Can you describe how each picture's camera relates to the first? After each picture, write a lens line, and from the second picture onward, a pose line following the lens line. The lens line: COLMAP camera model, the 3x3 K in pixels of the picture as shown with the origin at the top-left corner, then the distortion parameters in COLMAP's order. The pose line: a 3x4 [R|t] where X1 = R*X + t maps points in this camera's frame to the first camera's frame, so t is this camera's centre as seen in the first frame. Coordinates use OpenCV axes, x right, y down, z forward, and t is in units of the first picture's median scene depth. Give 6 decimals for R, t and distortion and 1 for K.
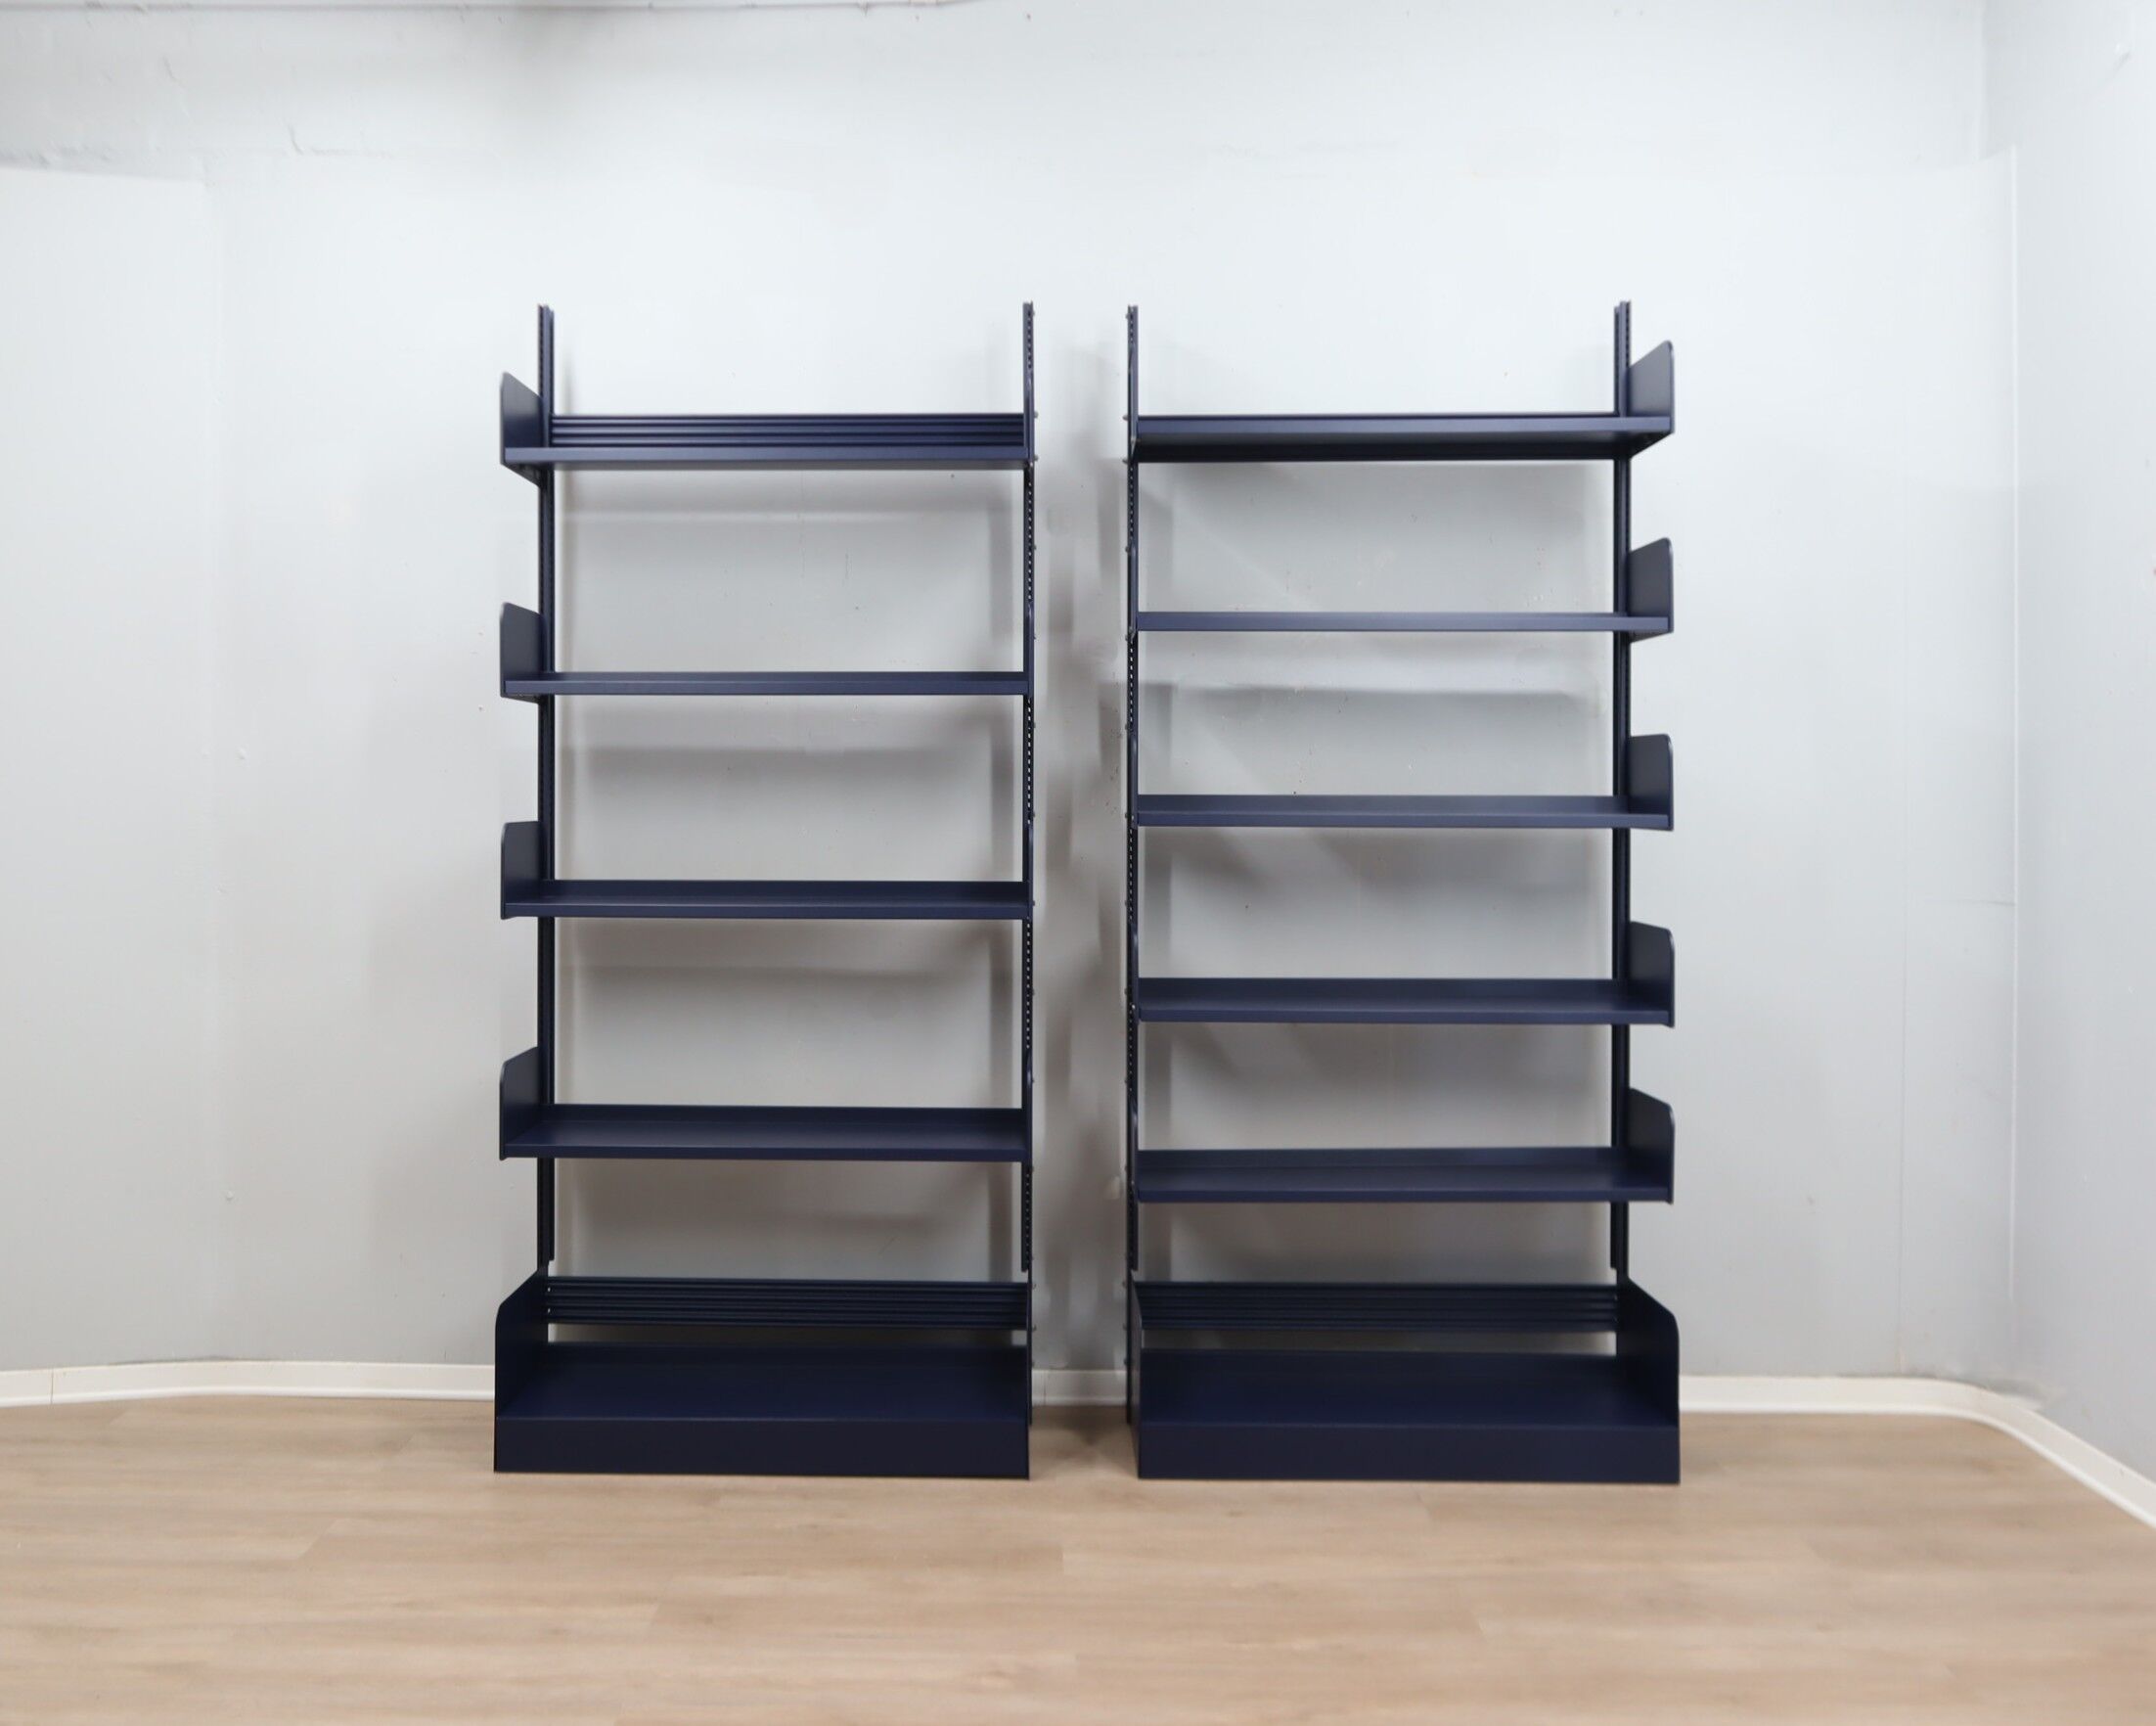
lens RADIAL K [[2055.9, 0, 1075.3], [0, 2055.9, 796.5], [0, 0, 1]] dist [0.000520, -0.005547]
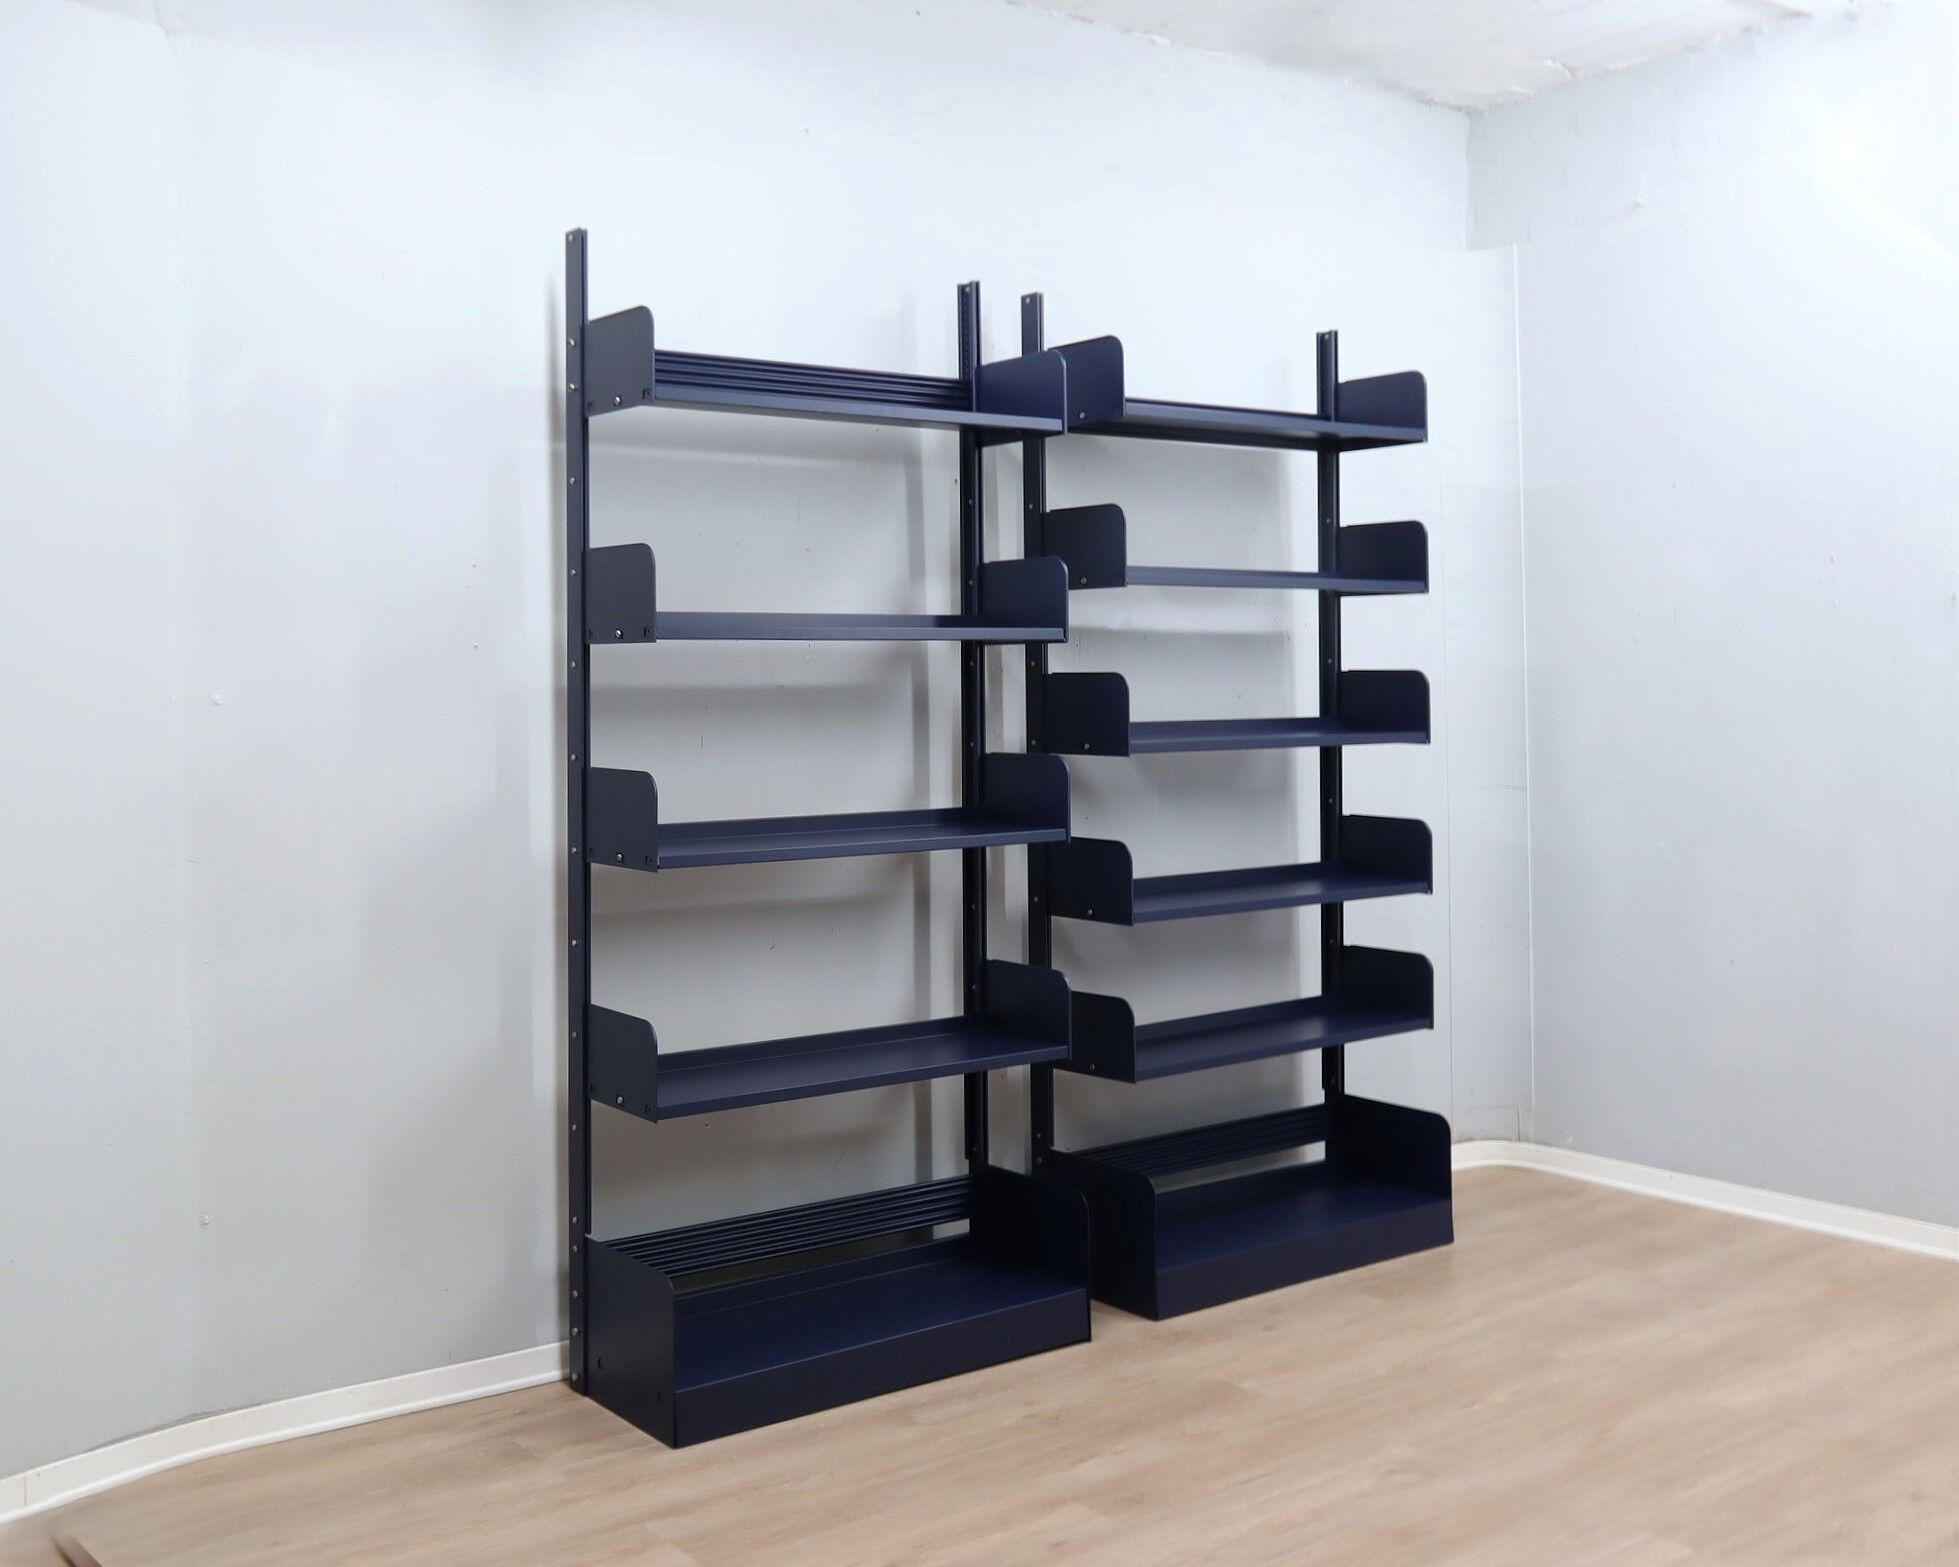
lens RADIAL K [[2041.0, 0, 908.5], [0, 2041.0, 613.5], [0, 0, 1]] dist [-0.018447, 0.024884]
pose [[0.796574, 0.009946, 0.604460, -0.703532], [0.010788, 0.999472, -0.030661, -0.028209], [-0.604445, 0.030945, 0.796045, 0.149500]]
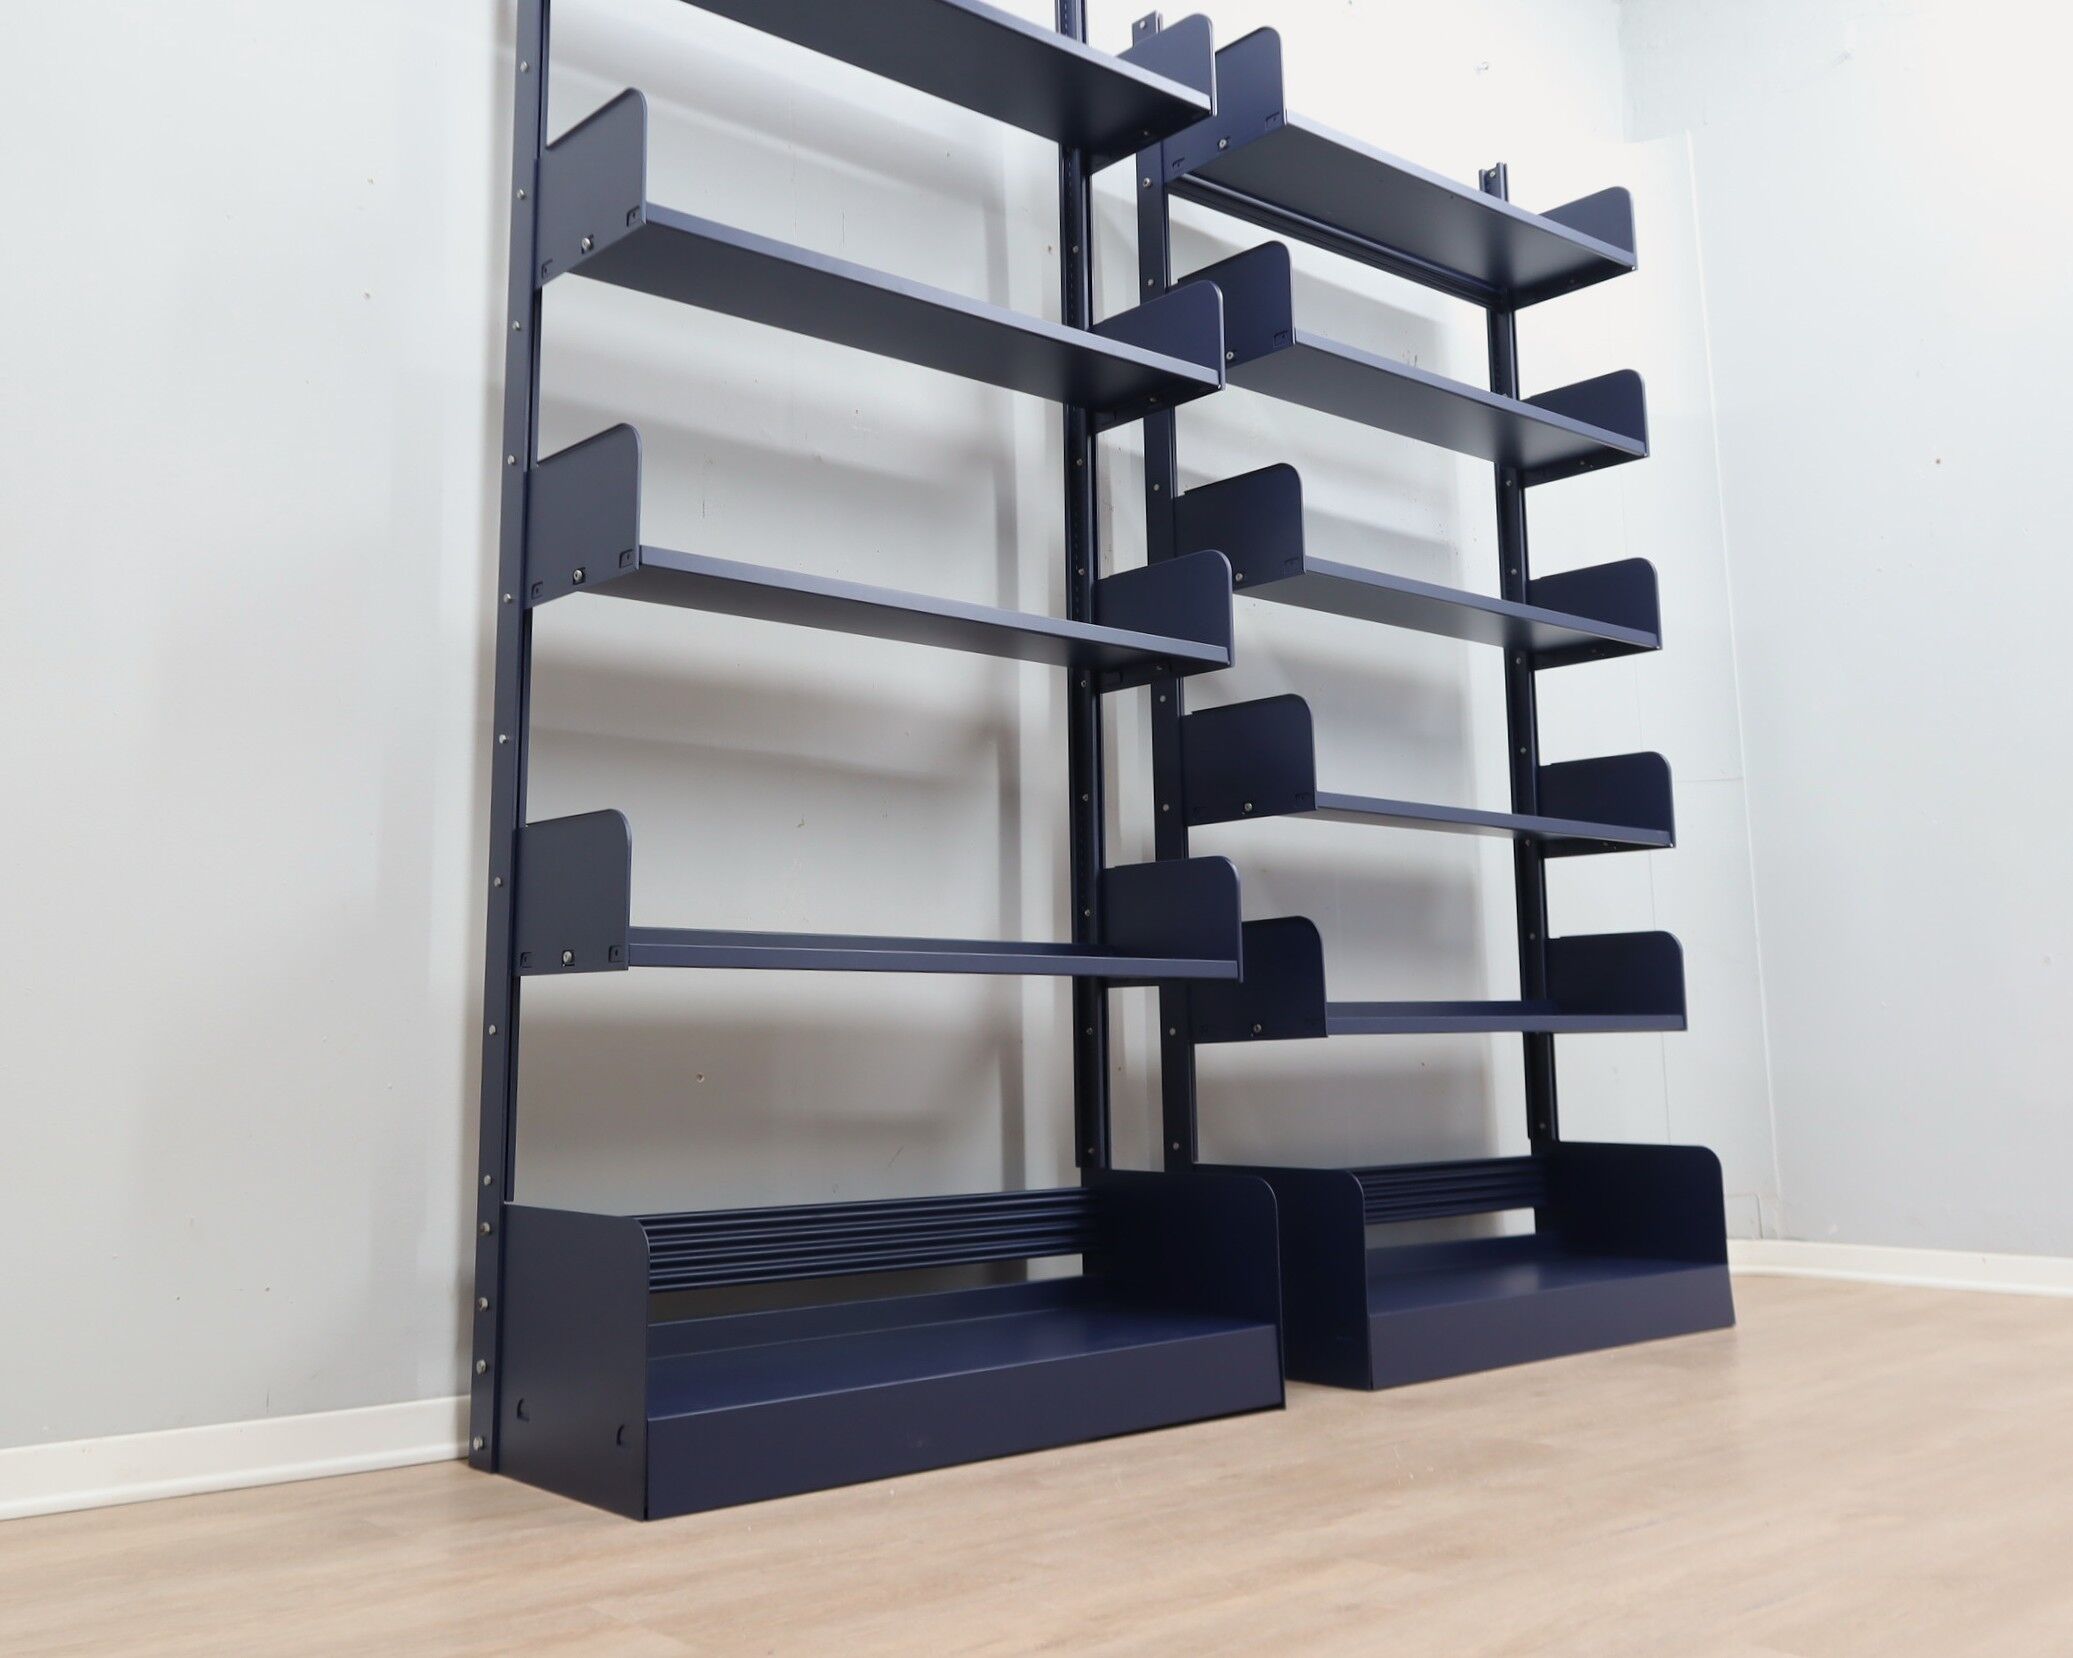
lens RADIAL K [[2038.1, 0, 1031.6], [0, 2038.1, 668.7], [0, 0, 1]] dist [-0.006321, 0.007924]
pose [[0.747381, 0.107596, 0.655626, -0.538780], [0.017292, 0.983315, -0.181086, 0.183913], [-0.664171, 0.146677, 0.733050, 0.443498]]
